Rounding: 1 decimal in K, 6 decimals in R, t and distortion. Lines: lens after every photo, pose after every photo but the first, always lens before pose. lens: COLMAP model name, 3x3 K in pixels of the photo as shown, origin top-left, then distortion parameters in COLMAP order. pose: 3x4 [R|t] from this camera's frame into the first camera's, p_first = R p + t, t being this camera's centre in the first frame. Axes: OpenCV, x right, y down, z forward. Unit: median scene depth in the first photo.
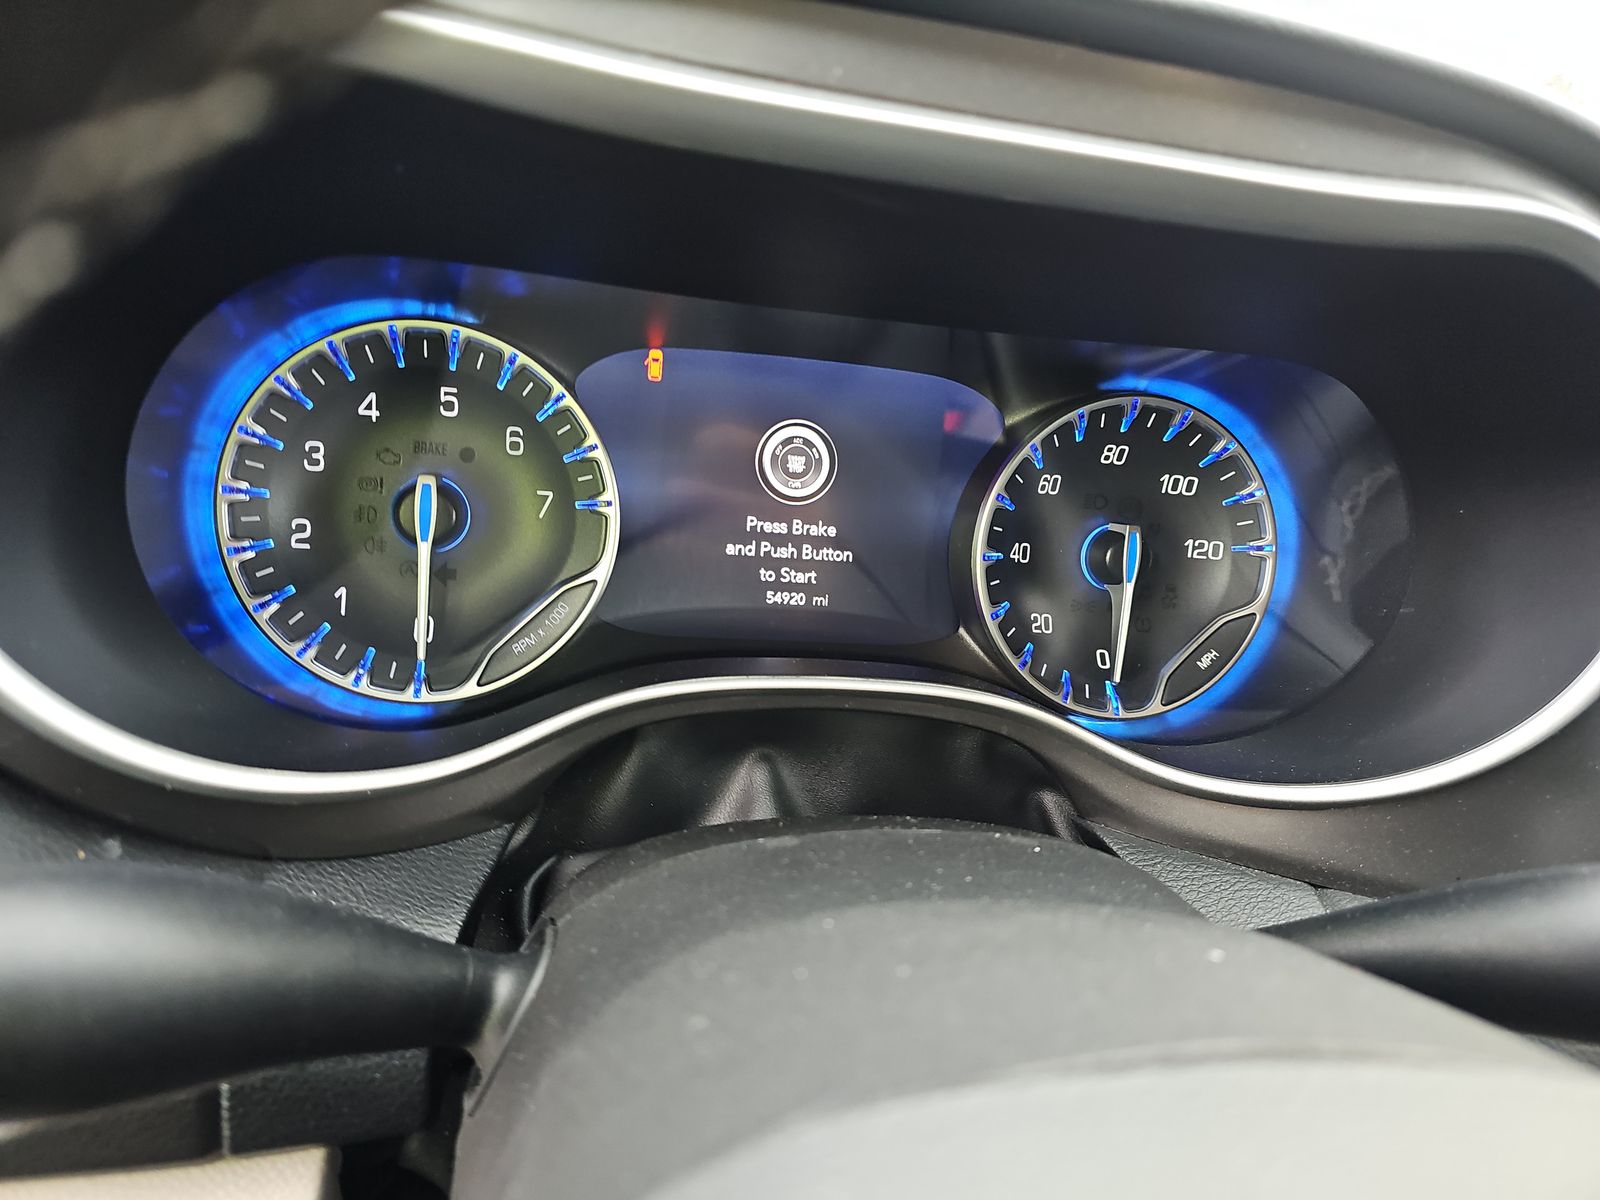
lens RADIAL K [[1047.9, 0, 800.0], [0, 1047.9, 600.0], [0, 0, 1]] dist [0.002361, -0.050015]
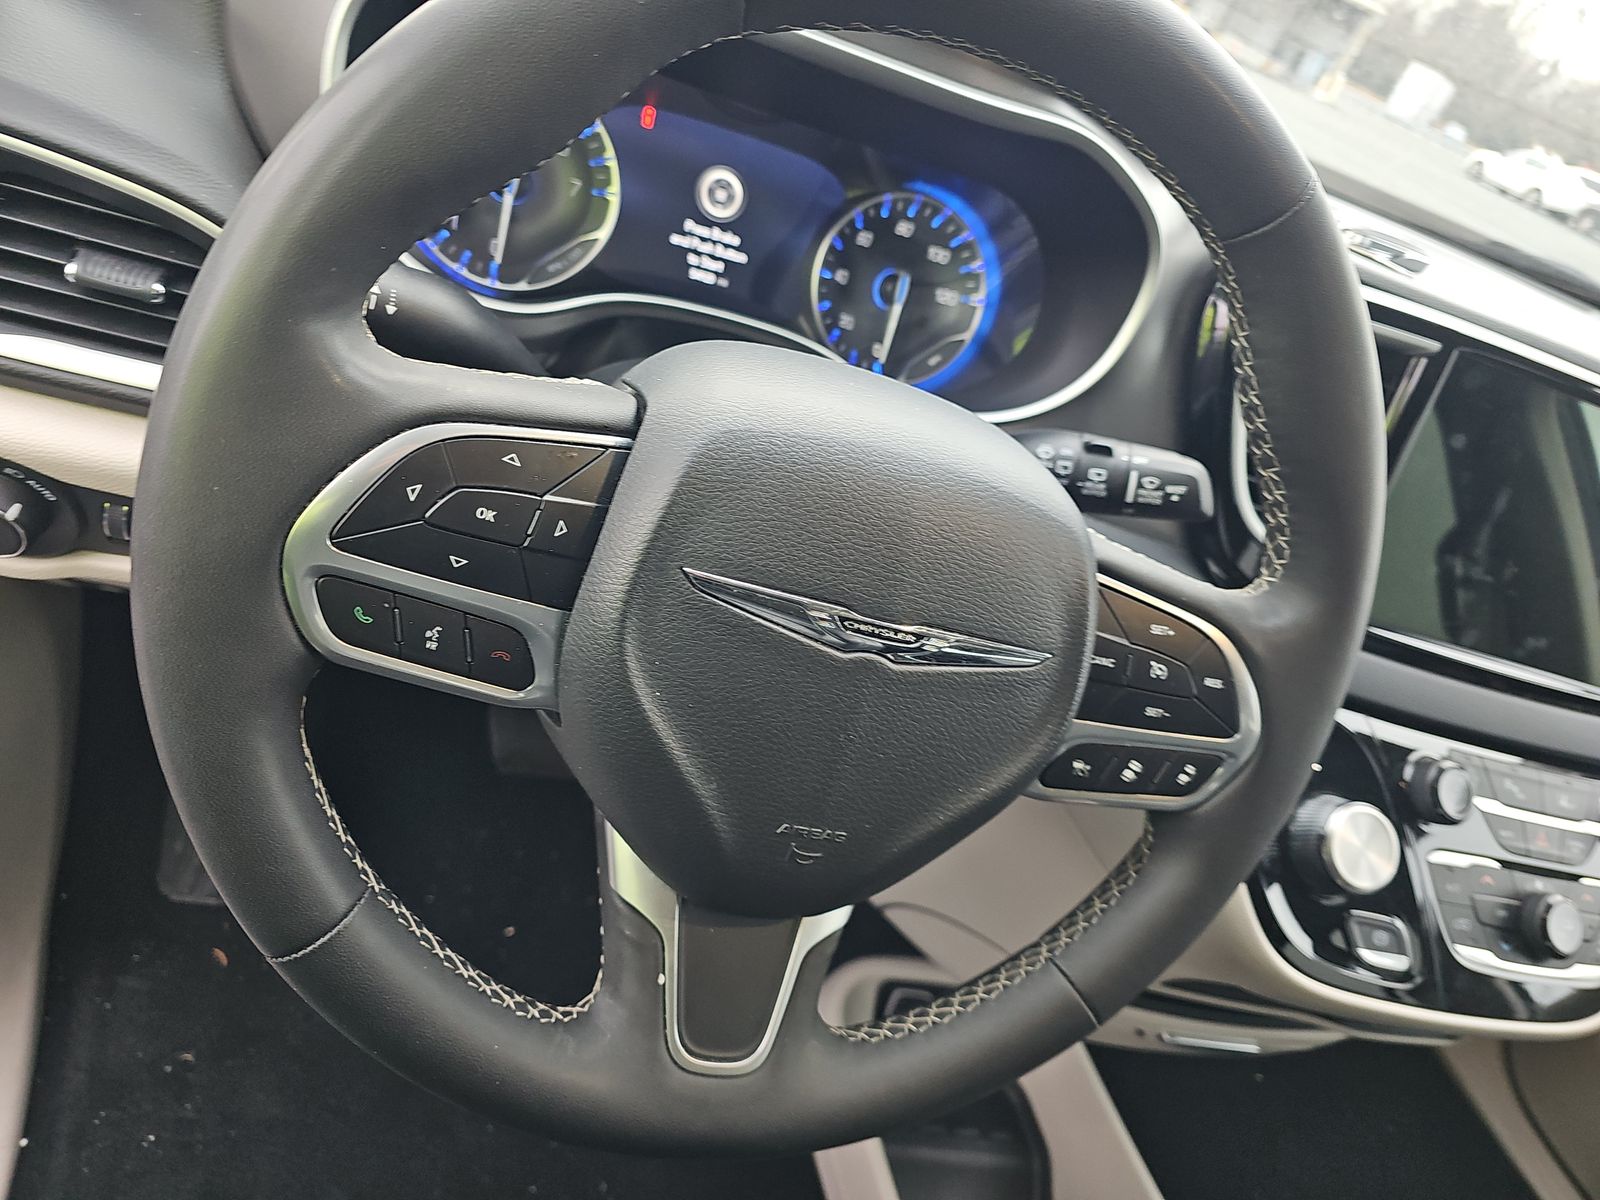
lens RADIAL K [[1047.9, 0, 800.0], [0, 1047.9, 600.0], [0, 0, 1]] dist [0.002361, -0.050015]
pose [[0.977892, 0.145319, 0.150363, -0.037908], [-0.169300, 0.972258, 0.161407, 0.209882], [-0.122736, -0.183295, 0.975366, -0.783149]]
